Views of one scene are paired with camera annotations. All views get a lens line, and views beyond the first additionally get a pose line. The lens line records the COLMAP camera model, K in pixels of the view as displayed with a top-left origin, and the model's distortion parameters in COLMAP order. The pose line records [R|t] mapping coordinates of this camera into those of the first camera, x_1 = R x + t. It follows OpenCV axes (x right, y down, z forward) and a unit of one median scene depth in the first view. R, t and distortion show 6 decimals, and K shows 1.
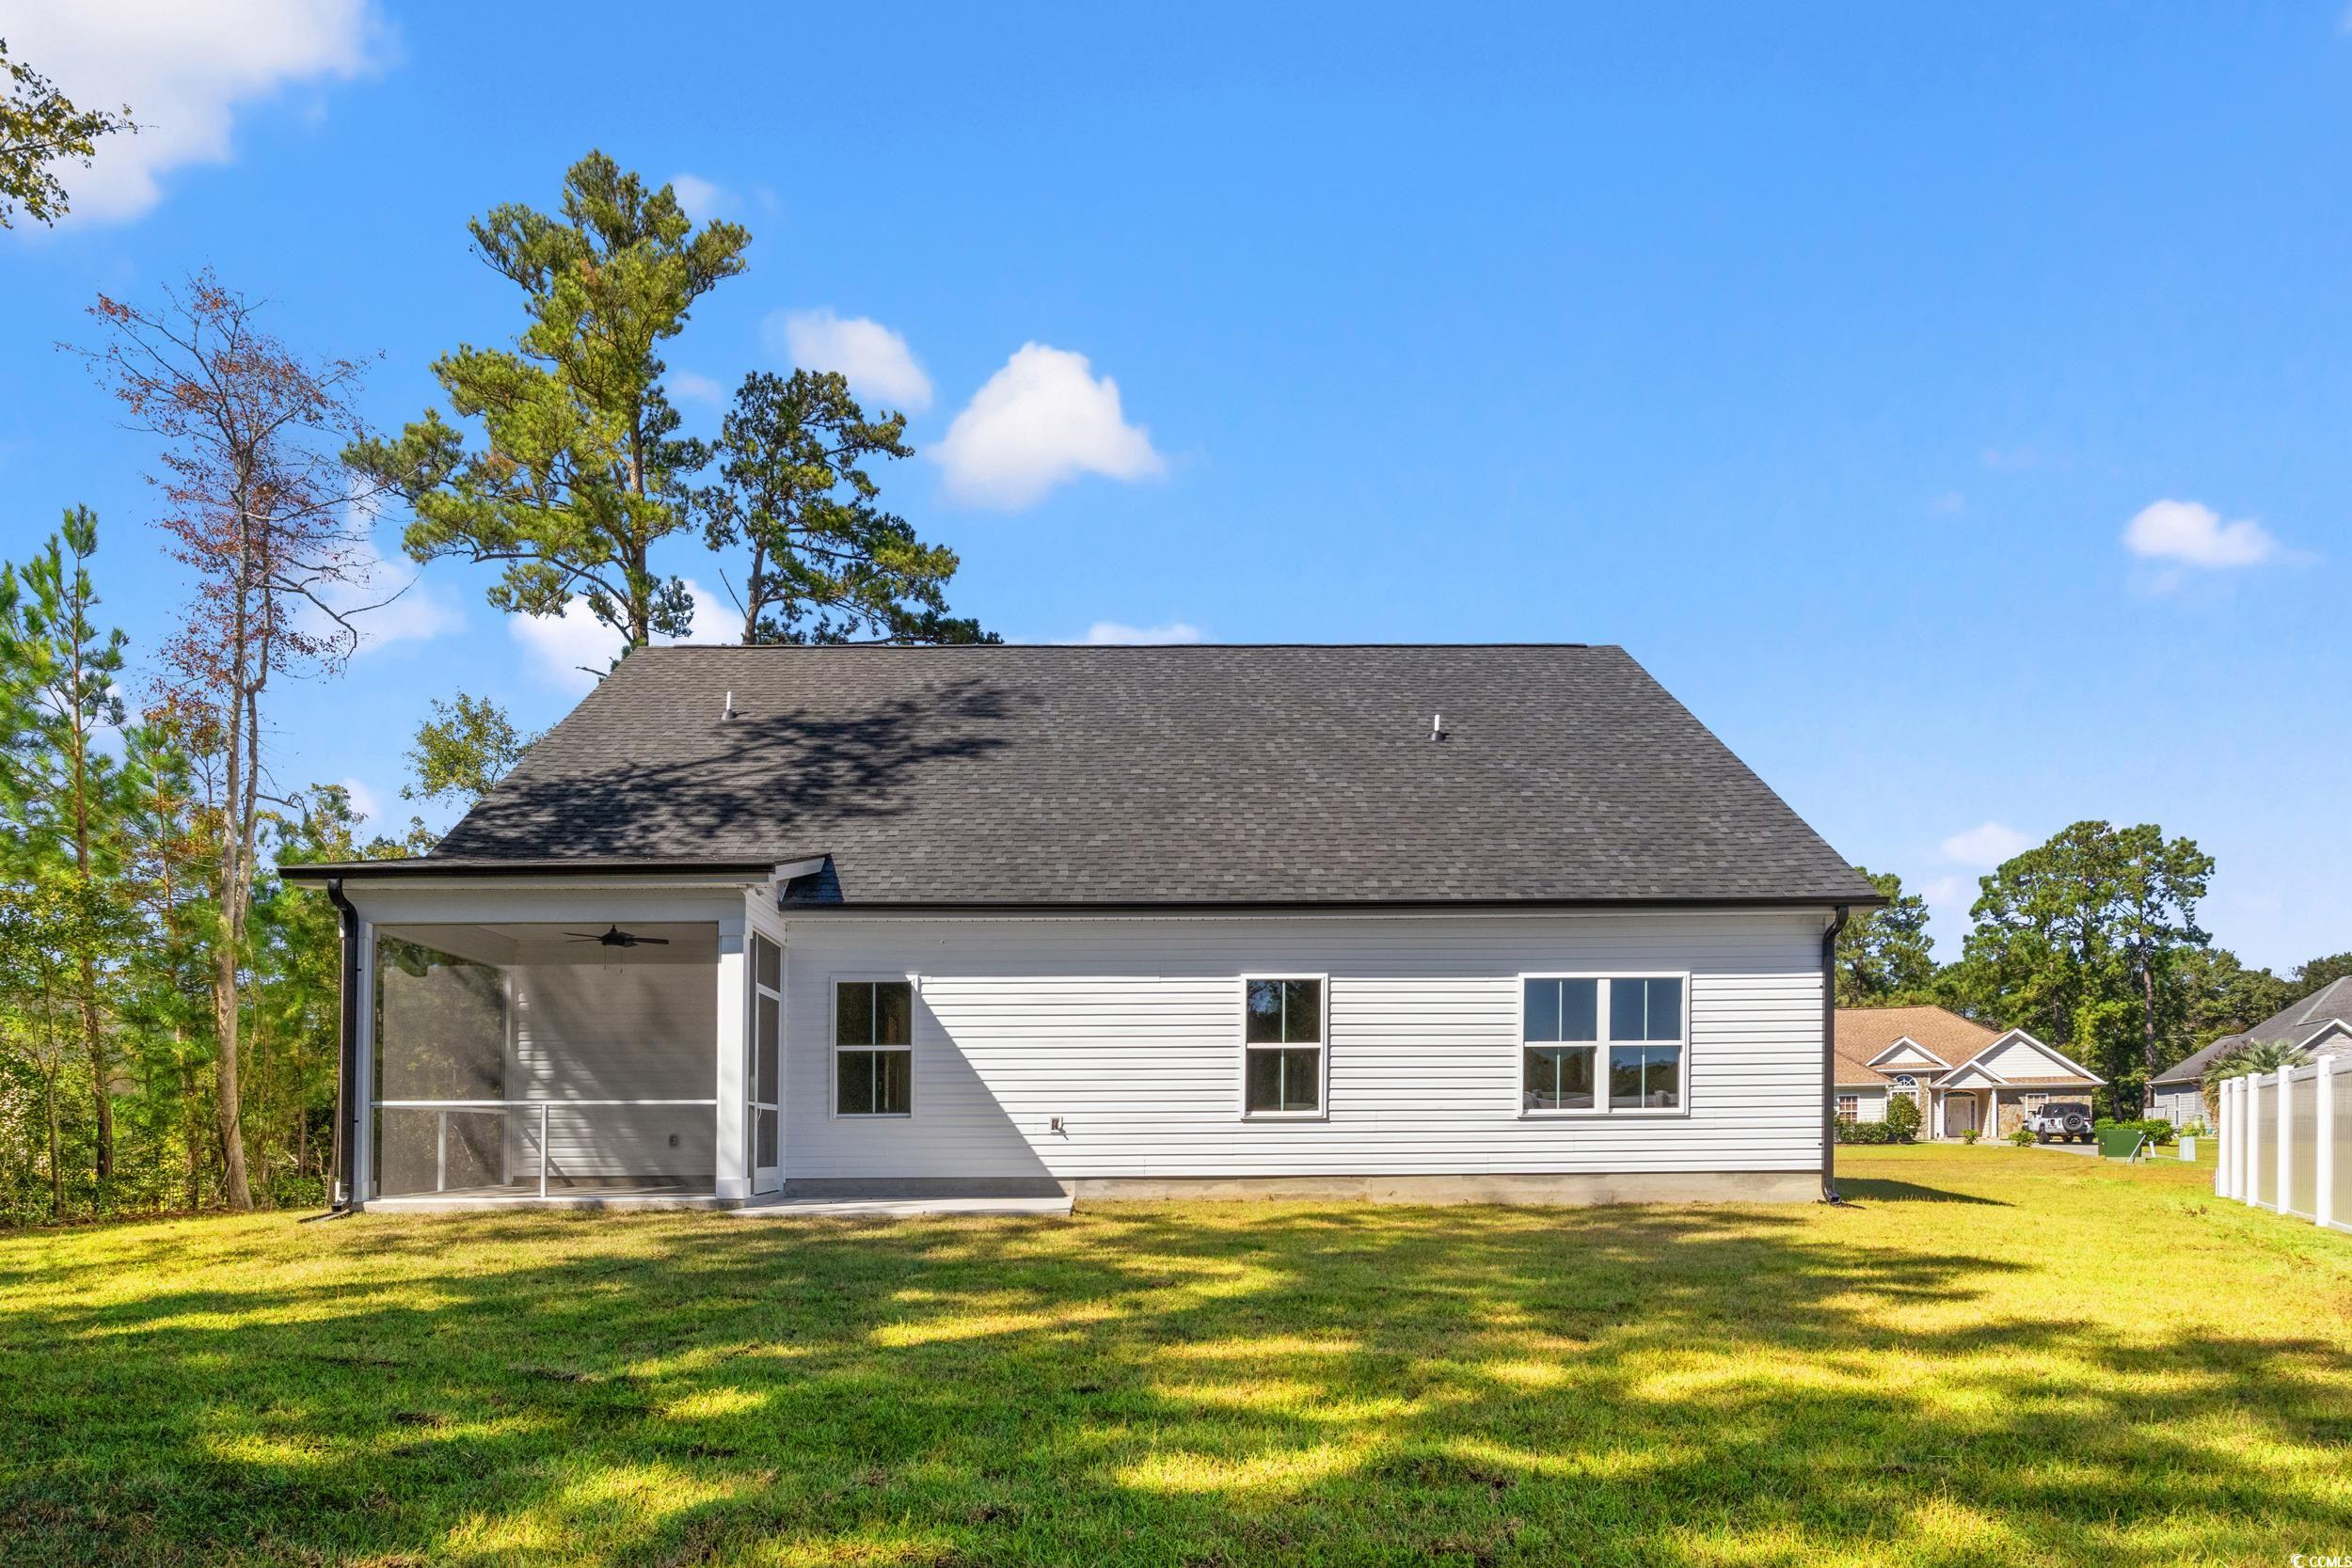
lens RADIAL K [[1233.4, 0, 1177.1], [0, 1233.4, 822.6], [0, 0, 1]] dist [-0.005430, -0.000683]
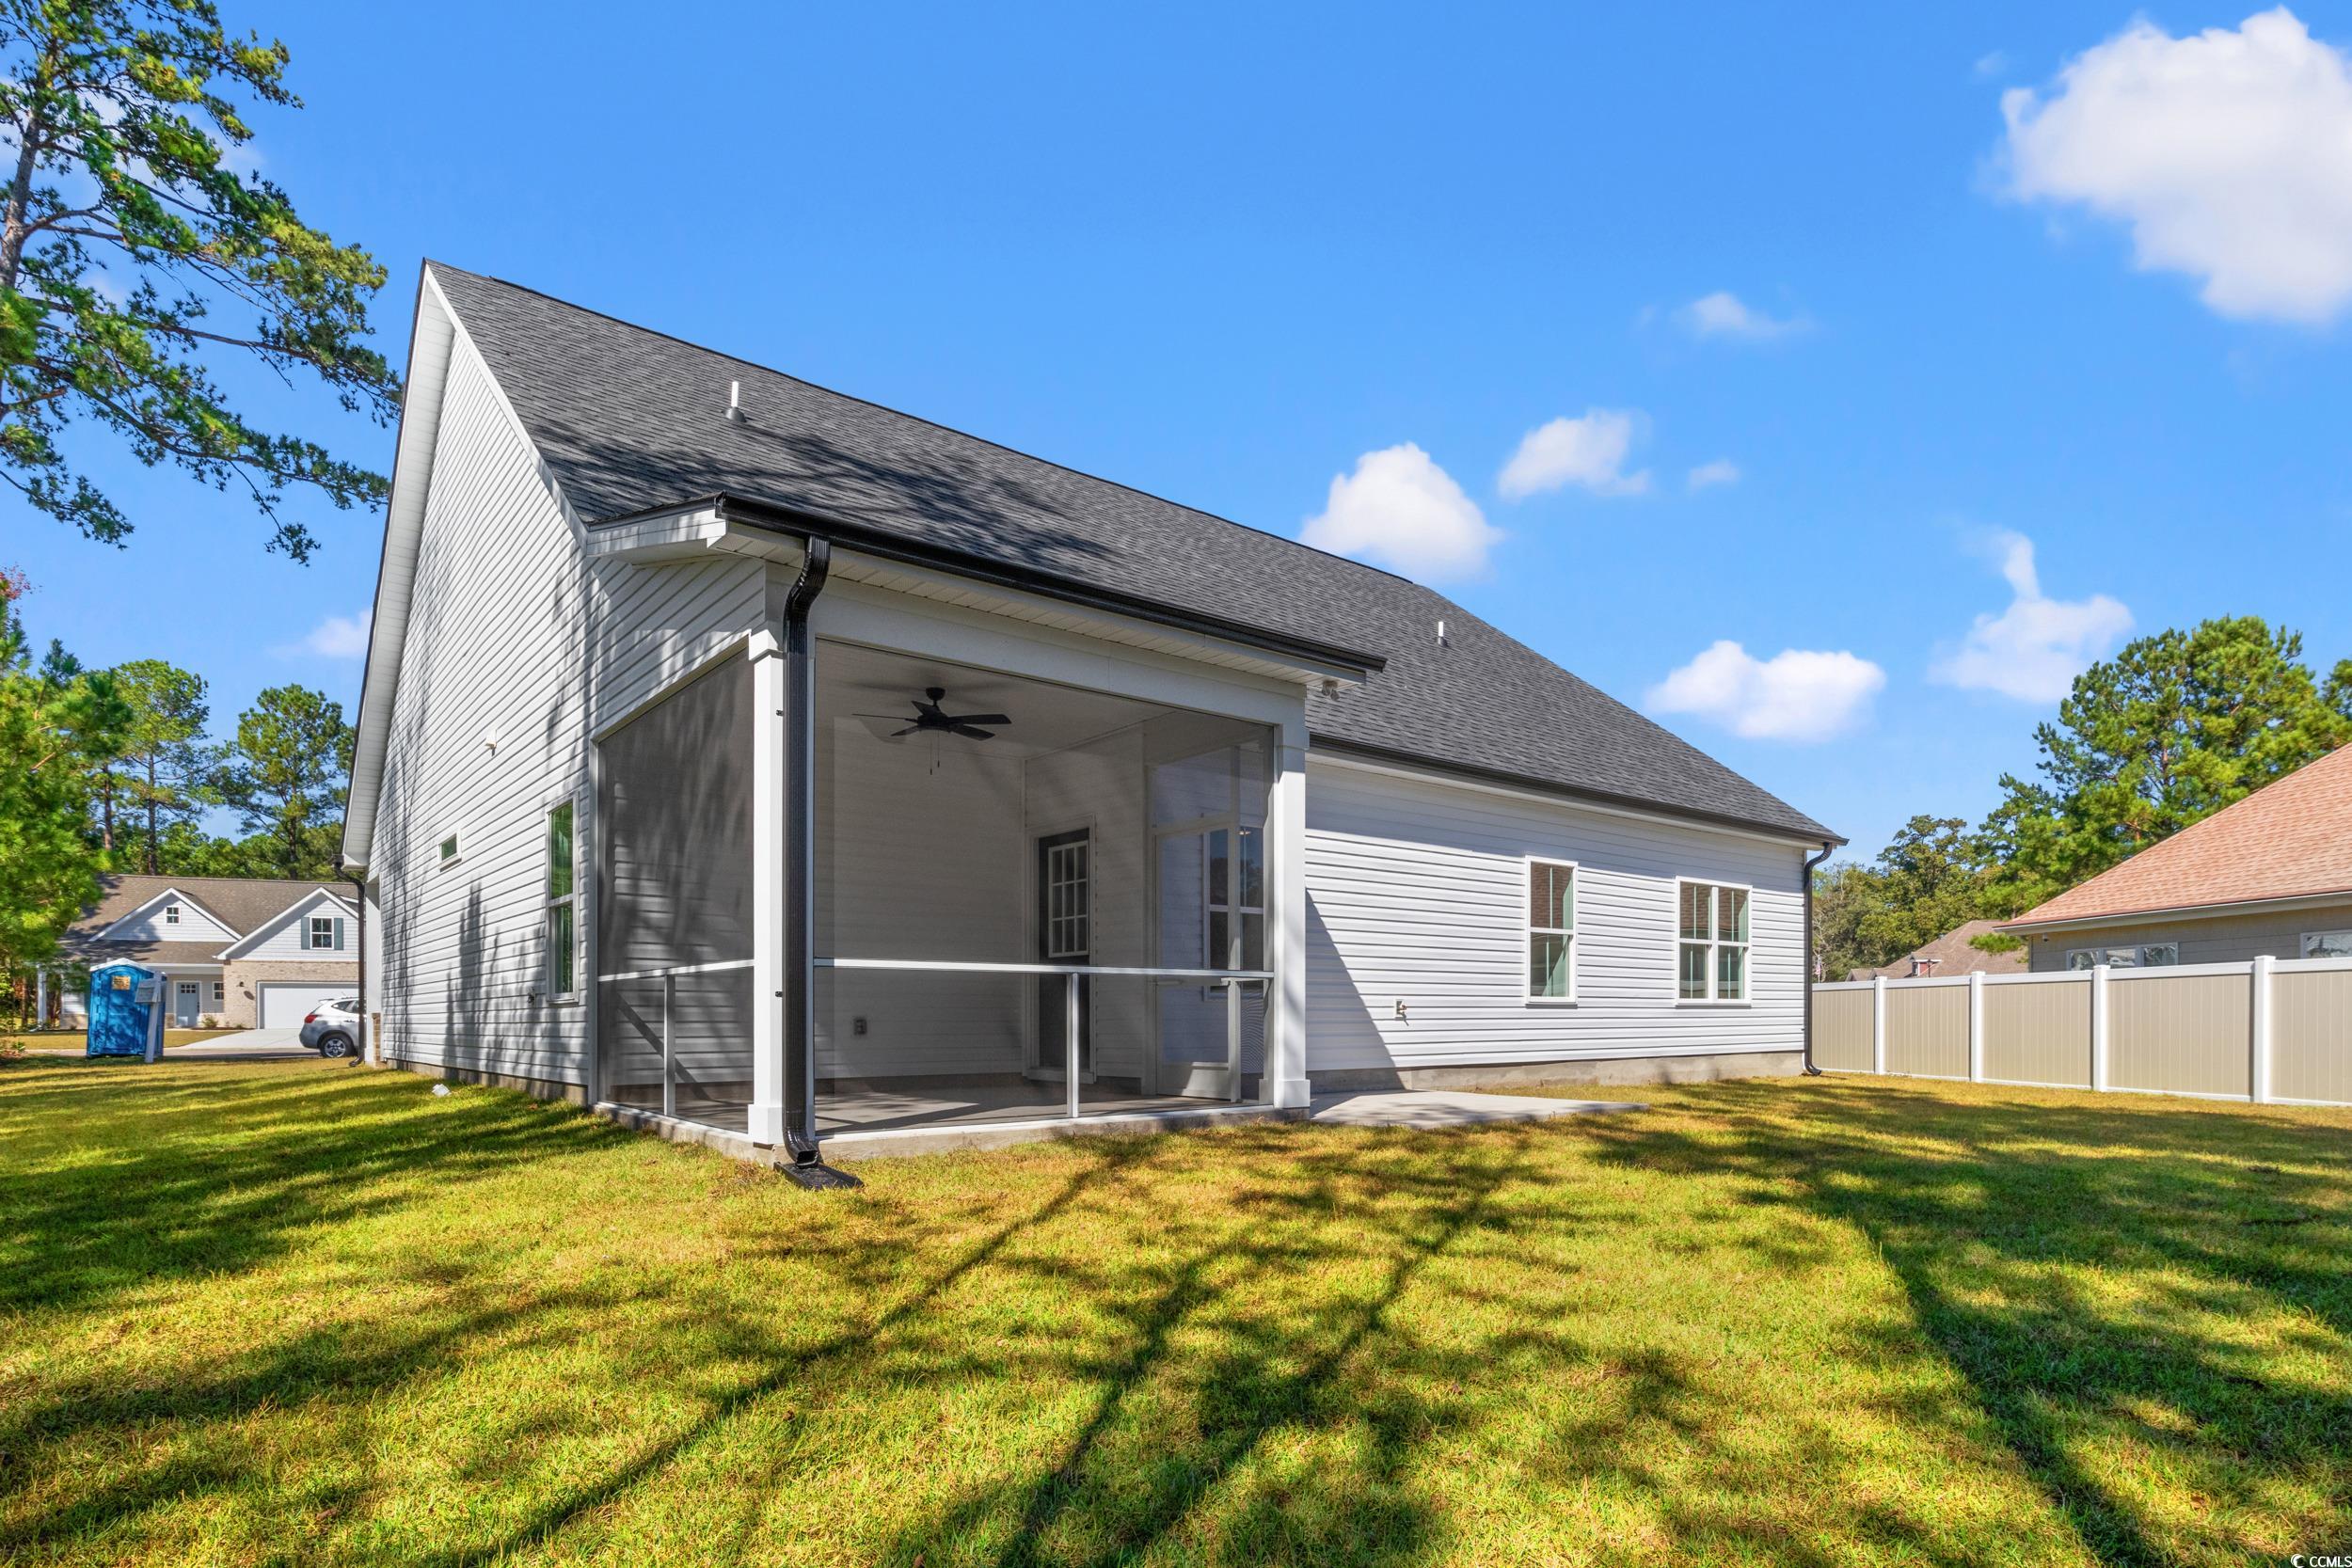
lens RADIAL K [[1164.3, 0, 1191.1], [0, 1164.3, 790.7], [0, 0, 1]] dist [-0.004261, -0.001748]
pose [[0.803109, 0.118175, 0.583995, -0.694930], [-0.151294, 0.988456, 0.008039, 0.104677], [-0.576304, -0.094811, 0.811717, 0.415963]]
